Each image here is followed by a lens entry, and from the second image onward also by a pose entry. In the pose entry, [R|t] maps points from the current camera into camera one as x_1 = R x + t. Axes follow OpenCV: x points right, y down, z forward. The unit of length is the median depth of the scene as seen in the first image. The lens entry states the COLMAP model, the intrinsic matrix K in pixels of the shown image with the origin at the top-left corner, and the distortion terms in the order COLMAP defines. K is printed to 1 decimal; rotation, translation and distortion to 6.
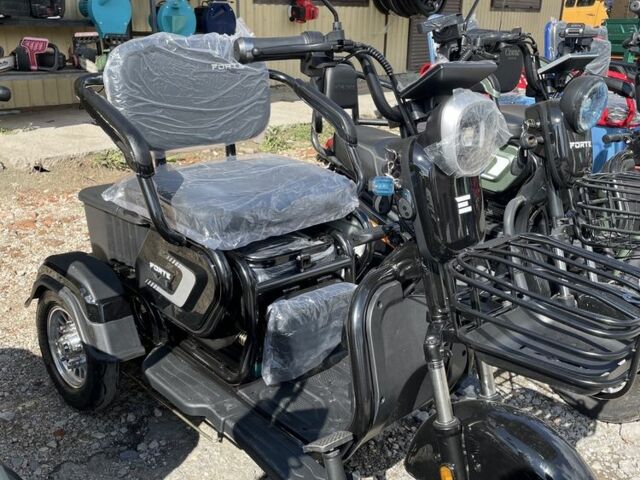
lens RADIAL K [[635.9, 0, 320.0], [0, 635.9, 240.0], [0, 0, 1]] dist [0.127541, -0.185338]
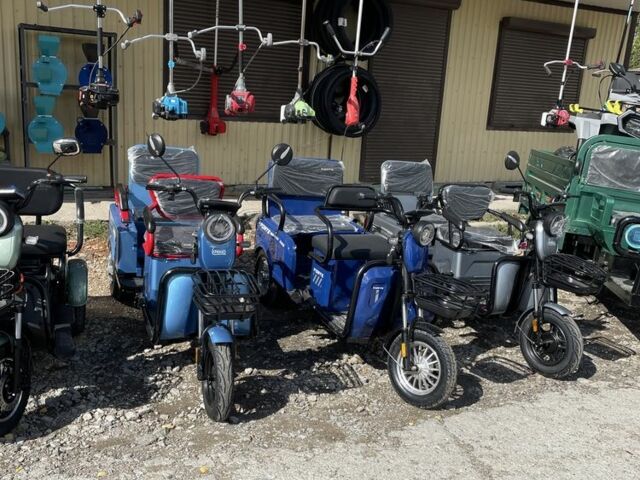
lens RADIAL K [[632.1, 0, 320.0], [0, 632.1, 240.0], [0, 0, 1]] dist [0.113697, -0.191538]
pose [[0.928163, 0.118549, -0.352788, 2.194320], [-0.161296, 0.982396, -0.094241, -0.277921], [0.335405, 0.144375, 0.930945, 0.076510]]
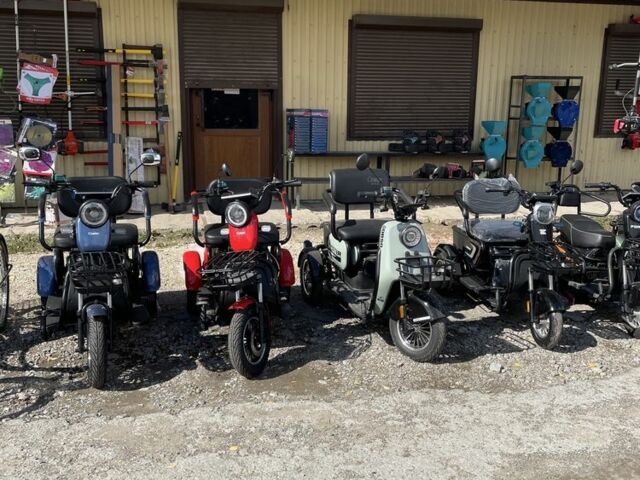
lens RADIAL K [[634.4, 0, 332.3], [0, 634.4, 235.2], [0, 0, 1]] dist [0.096012, -0.133914]
pose [[0.824343, 0.103874, -0.556479, 0.924574], [-0.181384, 0.979660, -0.085827, 0.363059], [0.536245, 0.171688, 0.826417, -1.965078]]
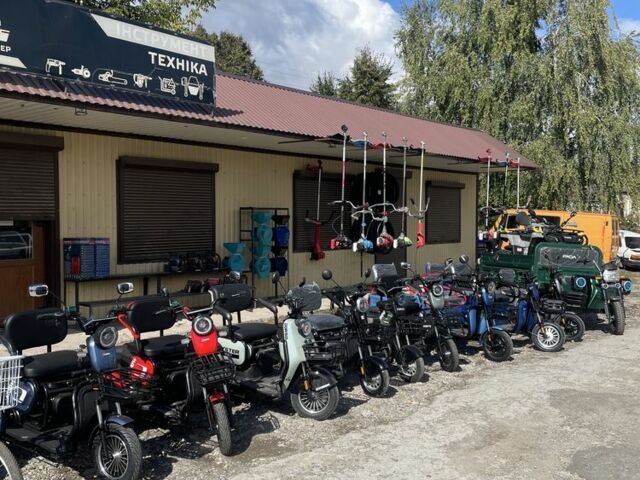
lens RADIAL K [[632.1, 0, 320.0], [0, 632.1, 240.0], [0, 0, 1]] dist [0.113697, -0.191538]
pose [[0.999606, -0.026616, 0.008927, -0.124206], [0.028069, 0.952902, -0.301978, 0.676826], [-0.000469, 0.302110, 0.953273, -3.152731]]
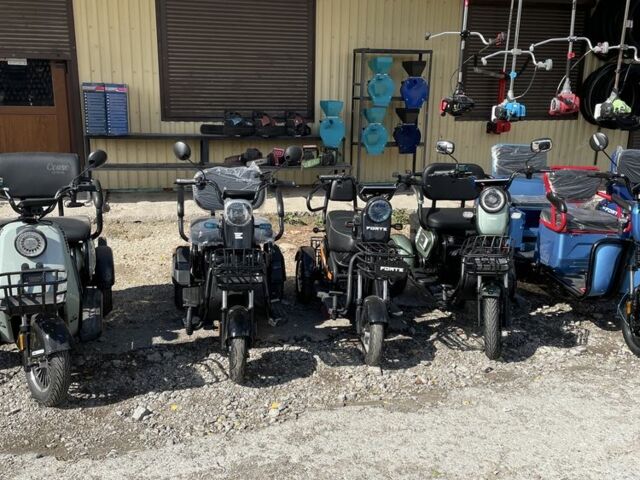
lens RADIAL K [[635.9, 0, 320.0], [0, 635.9, 240.0], [0, 0, 1]] dist [0.127541, -0.185338]
pose [[0.829992, 0.123163, -0.544007, 1.544729], [-0.183228, 0.981395, -0.057364, 0.047097], [0.526821, 0.147289, 0.837117, -0.923627]]
